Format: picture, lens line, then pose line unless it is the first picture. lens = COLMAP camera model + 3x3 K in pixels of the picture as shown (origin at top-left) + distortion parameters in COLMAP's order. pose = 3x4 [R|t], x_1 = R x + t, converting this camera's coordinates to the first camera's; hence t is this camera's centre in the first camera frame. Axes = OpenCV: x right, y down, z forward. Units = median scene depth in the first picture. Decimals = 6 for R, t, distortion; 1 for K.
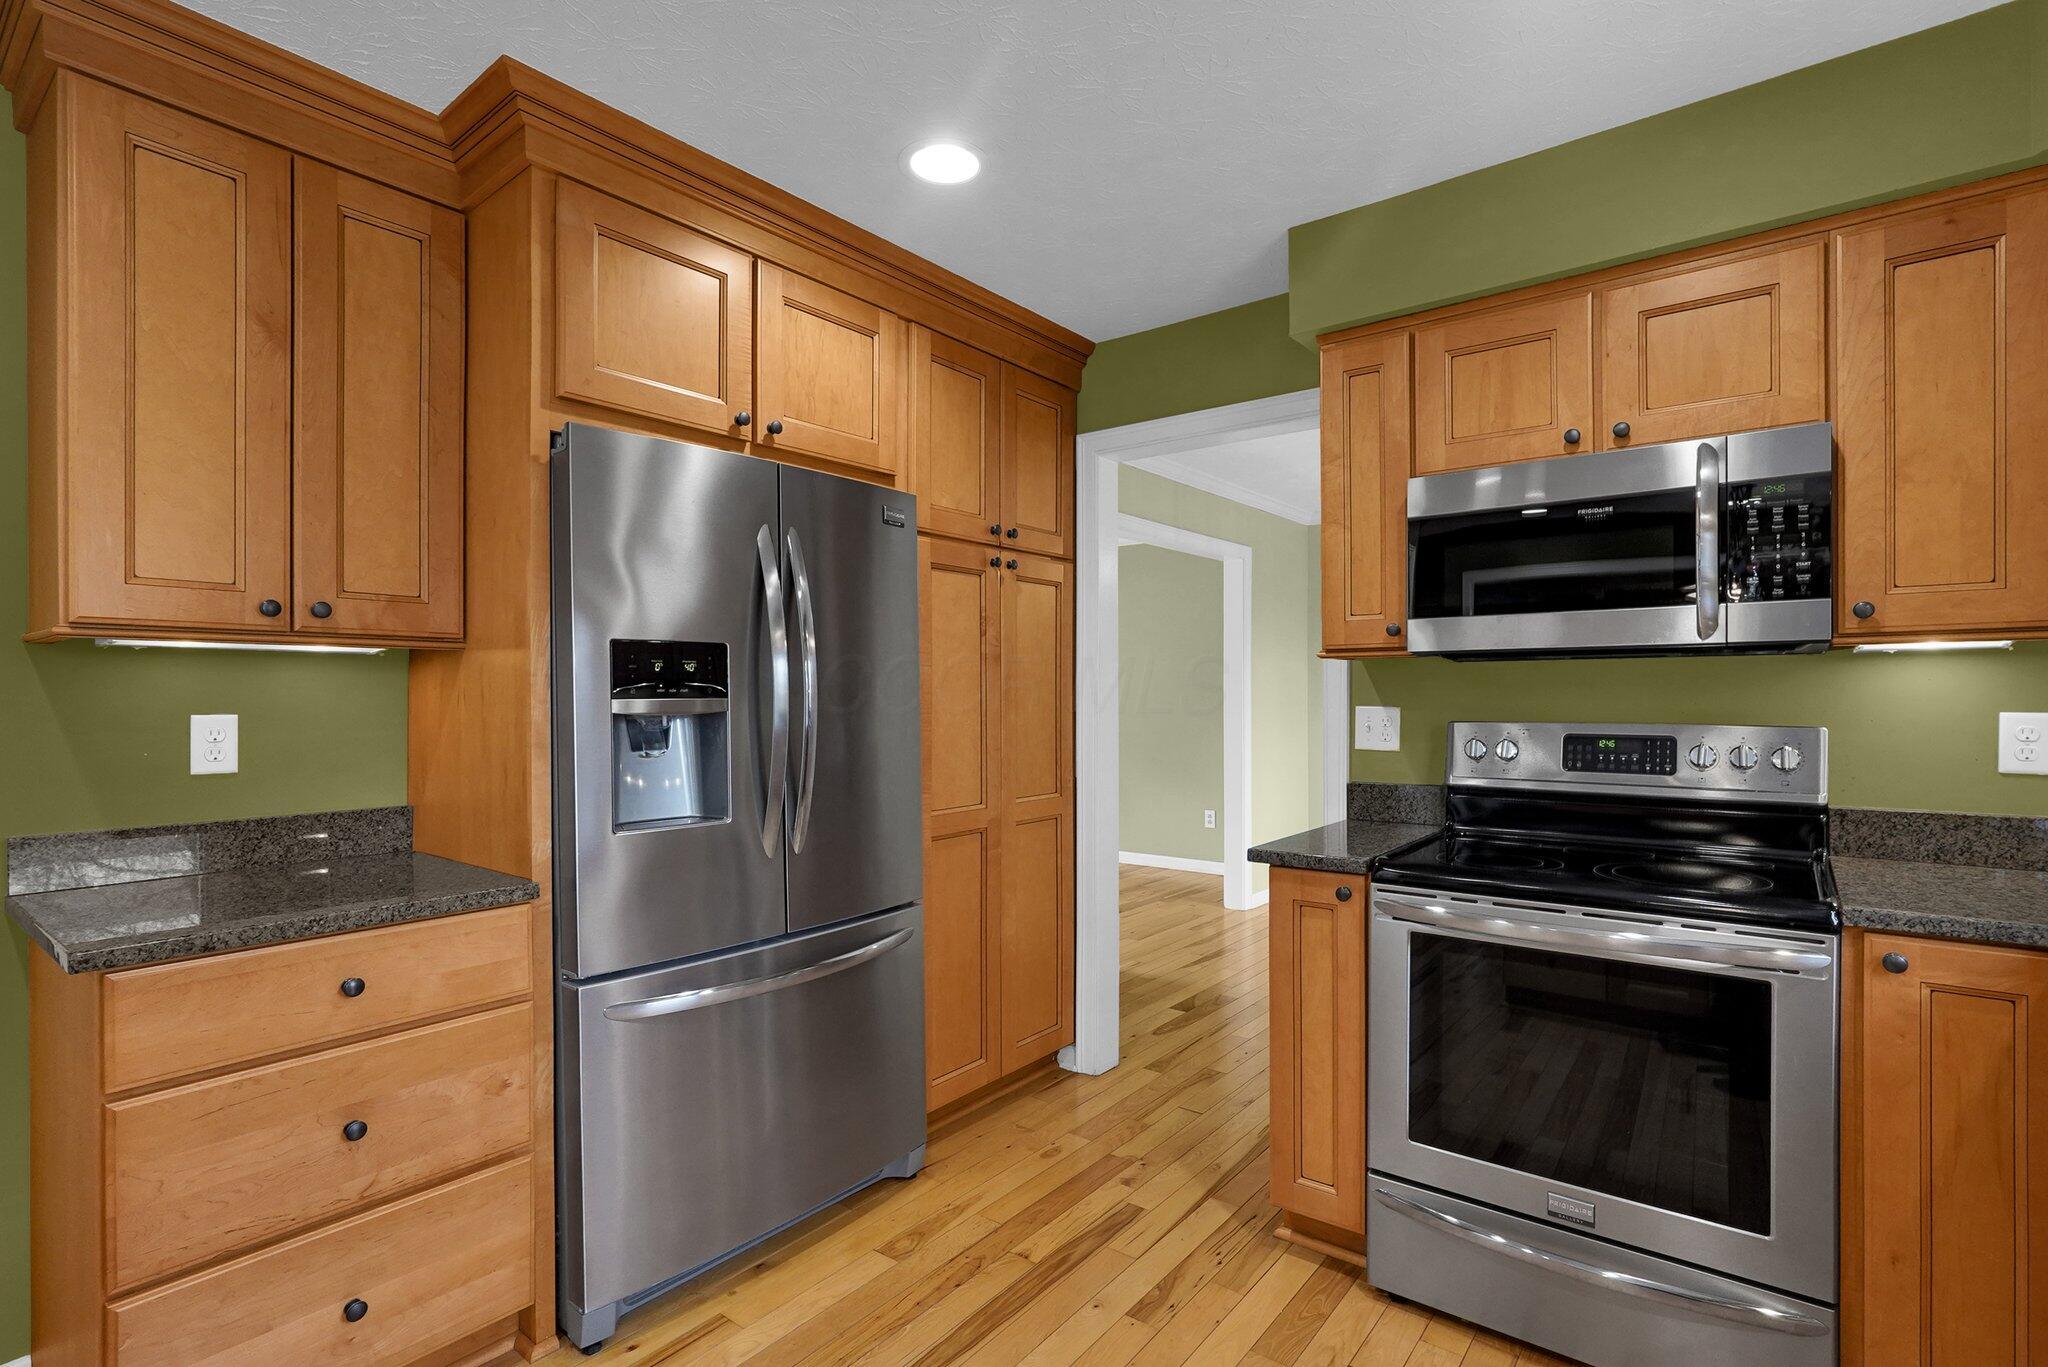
lens RADIAL K [[975.5, 0, 1028.7], [0, 975.5, 700.0], [0, 0, 1]] dist [-0.017408, 0.003615]
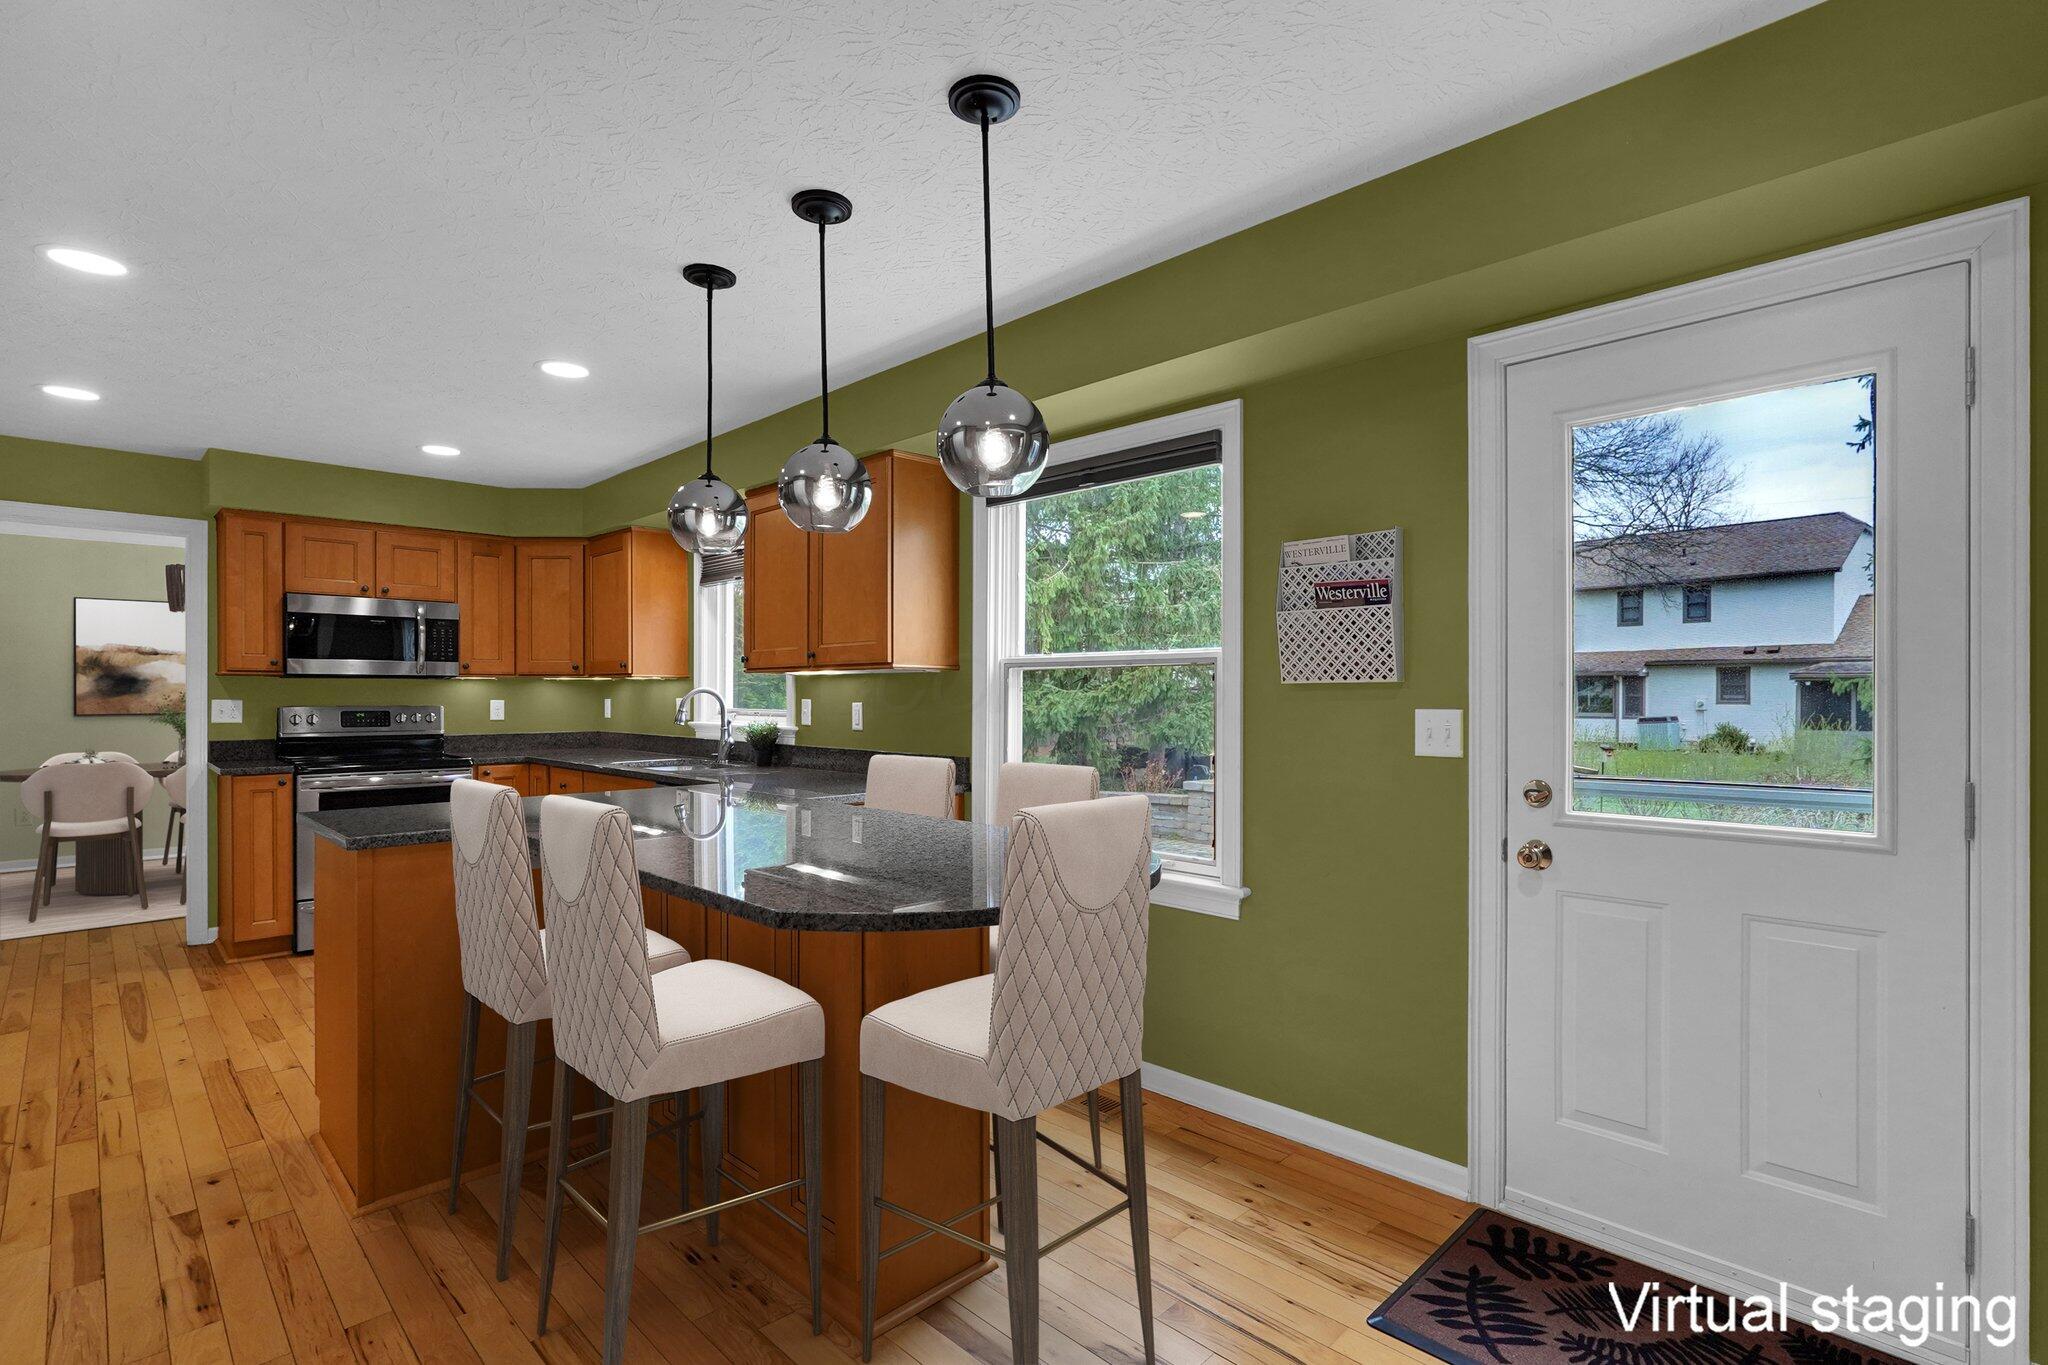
lens RADIAL K [[975.5, 0, 1046.1], [0, 975.5, 691.2], [0, 0, 1]] dist [-0.017408, 0.003615]
pose [[0.089132, 0.008579, 0.995983, -1.638313], [0.002953, 0.999956, -0.008877, 0.014498], [-0.996015, 0.003732, 0.089103, -0.889278]]
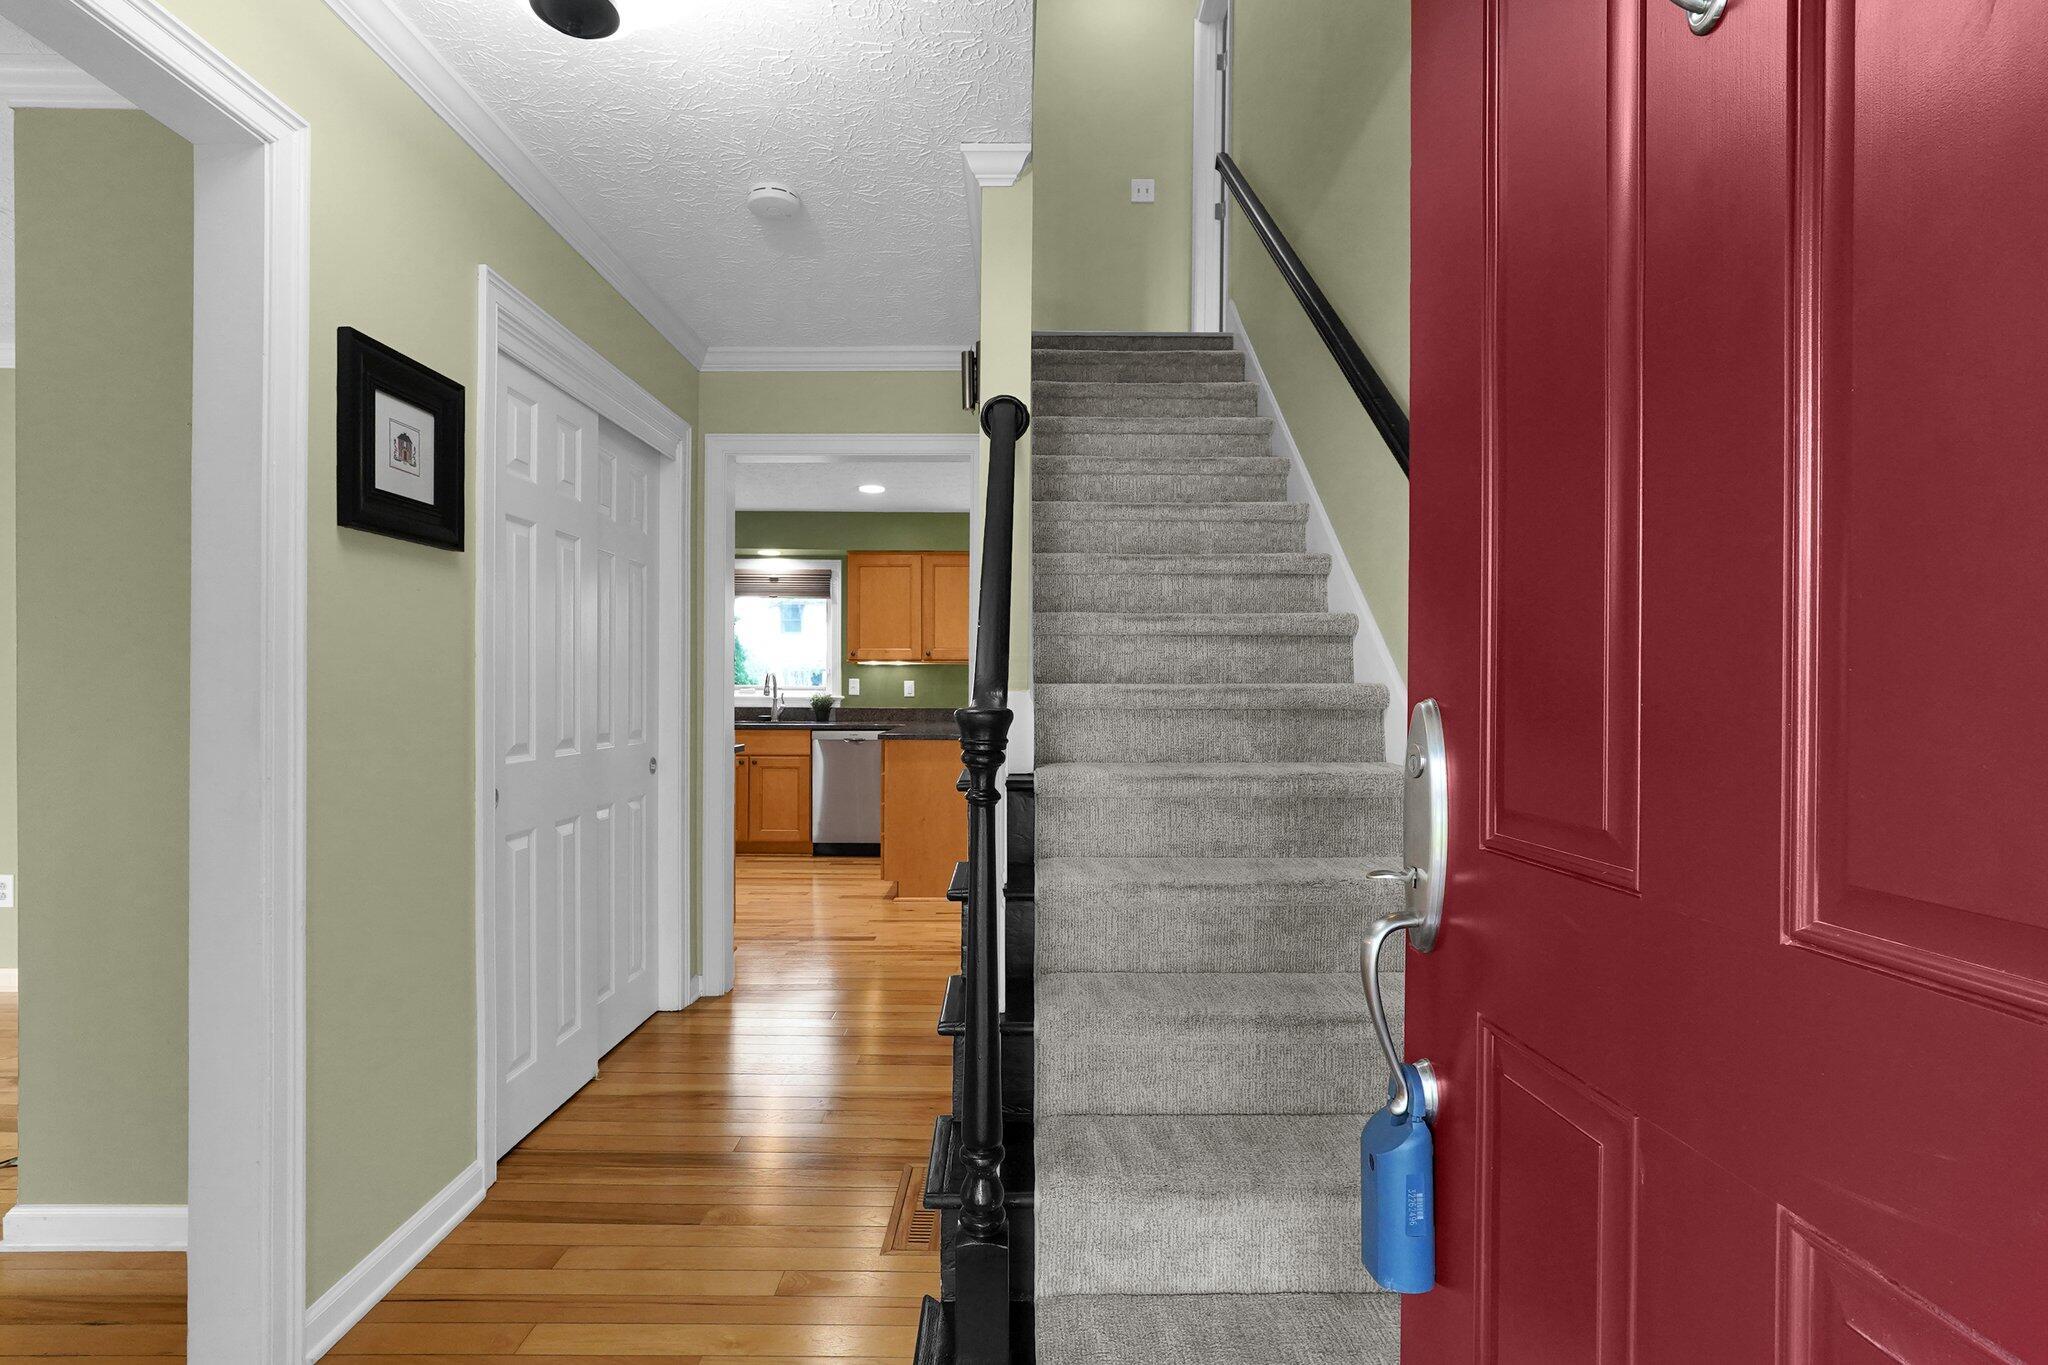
lens RADIAL K [[975.5, 0, 1031.7], [0, 975.5, 683.8], [0, 0, 1]] dist [-0.017408, 0.003615]
pose [[-0.629242, 0.004878, 0.777194, -2.619516], [0.006391, 0.999979, -0.001102, 0.035920], [-0.777183, 0.004274, -0.629260, 1.453300]]
